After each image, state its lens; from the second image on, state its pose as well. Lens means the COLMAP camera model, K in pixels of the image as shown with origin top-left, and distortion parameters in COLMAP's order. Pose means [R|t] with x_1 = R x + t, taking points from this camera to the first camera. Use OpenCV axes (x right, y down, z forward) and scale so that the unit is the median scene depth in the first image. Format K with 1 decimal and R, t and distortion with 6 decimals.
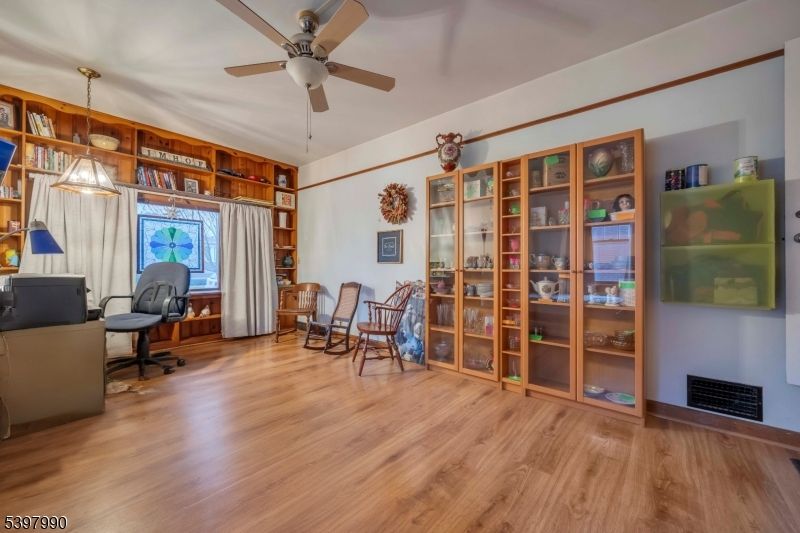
lens RADIAL K [[314.4, 0, 397.7], [0, 314.4, 263.6], [0, 0, 1]] dist [-0.000460, -0.000068]
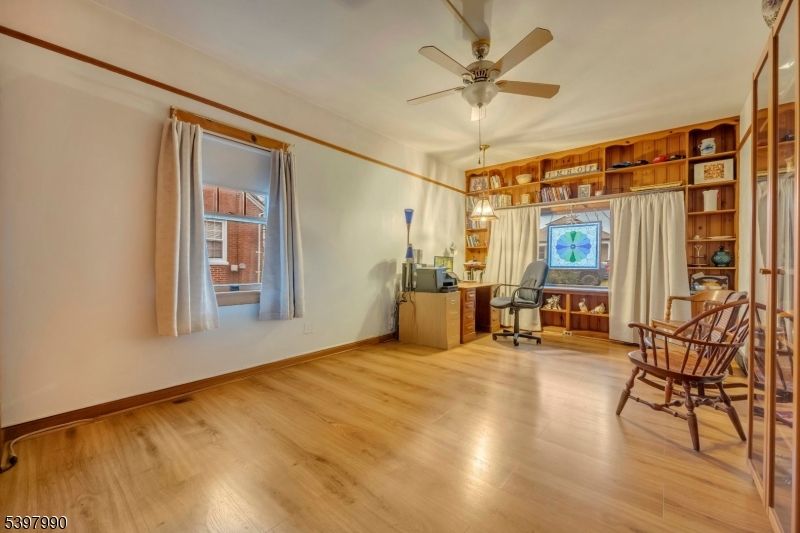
lens RADIAL K [[314.4, 0, 397.7], [0, 314.4, 263.6], [0, 0, 1]] dist [-0.000460, -0.000068]
pose [[-0.009875, -0.006579, -0.999930, 0.428680], [-0.000258, 0.999978, -0.006576, 0.011646], [0.999951, 0.000193, -0.009877, 0.354363]]
